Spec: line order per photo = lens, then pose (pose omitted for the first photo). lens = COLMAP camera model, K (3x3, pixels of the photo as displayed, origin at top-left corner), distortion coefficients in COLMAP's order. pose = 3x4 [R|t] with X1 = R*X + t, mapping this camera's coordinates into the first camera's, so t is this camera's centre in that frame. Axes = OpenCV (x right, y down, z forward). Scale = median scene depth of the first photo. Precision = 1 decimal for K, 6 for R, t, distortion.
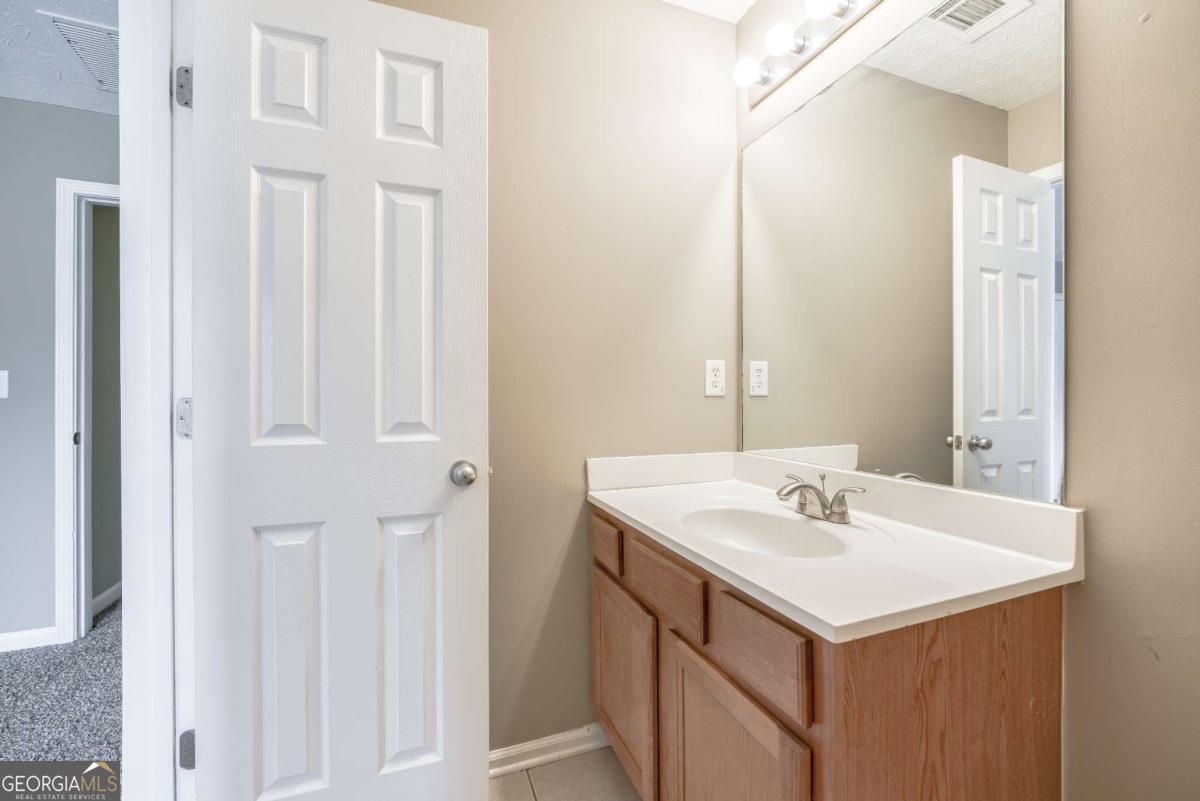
lens RADIAL K [[490.3, 0, 600.0], [0, 490.3, 385.3], [0, 0, 1]] dist [-0.002727, 0.000119]
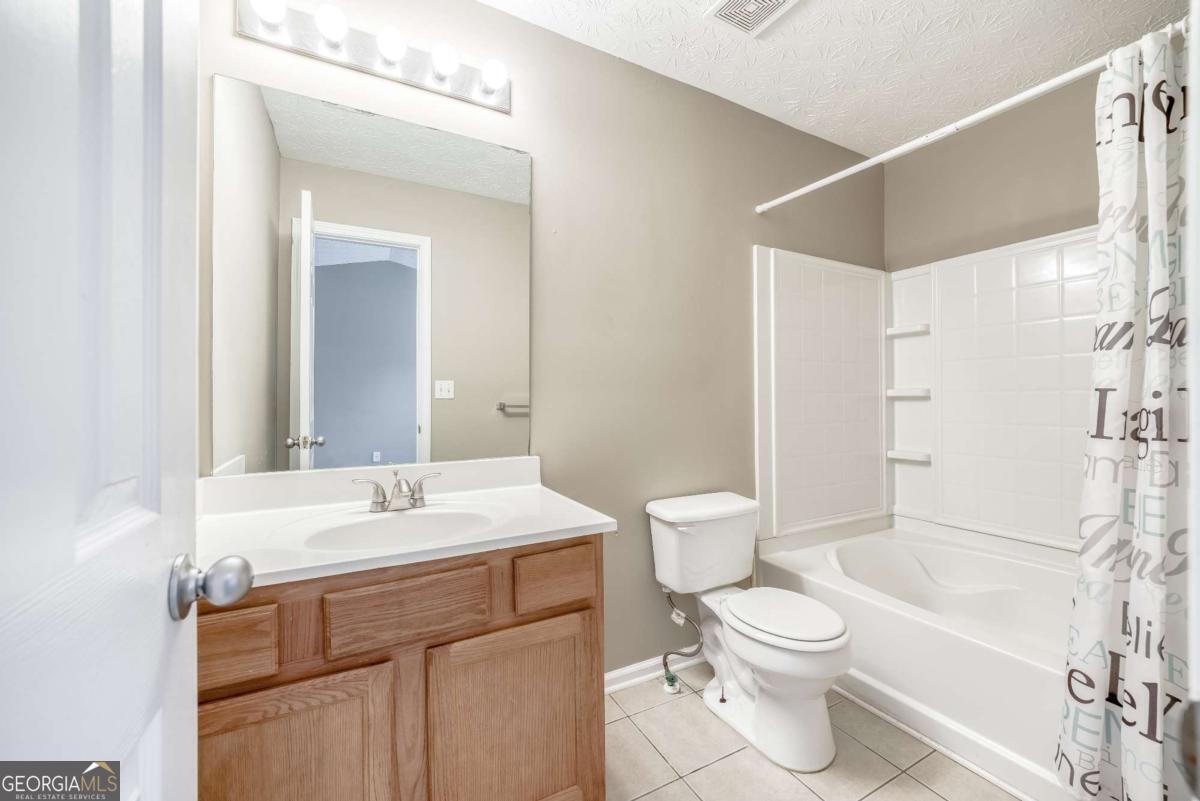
lens RADIAL K [[490.3, 0, 600.0], [0, 490.3, 385.3], [0, 0, 1]] dist [-0.002727, 0.000119]
pose [[-0.120018, 0.012661, 0.992691, -0.764706], [-0.000330, 0.999918, -0.012793, -0.005031], [-0.992772, -0.001862, -0.120004, 0.697404]]
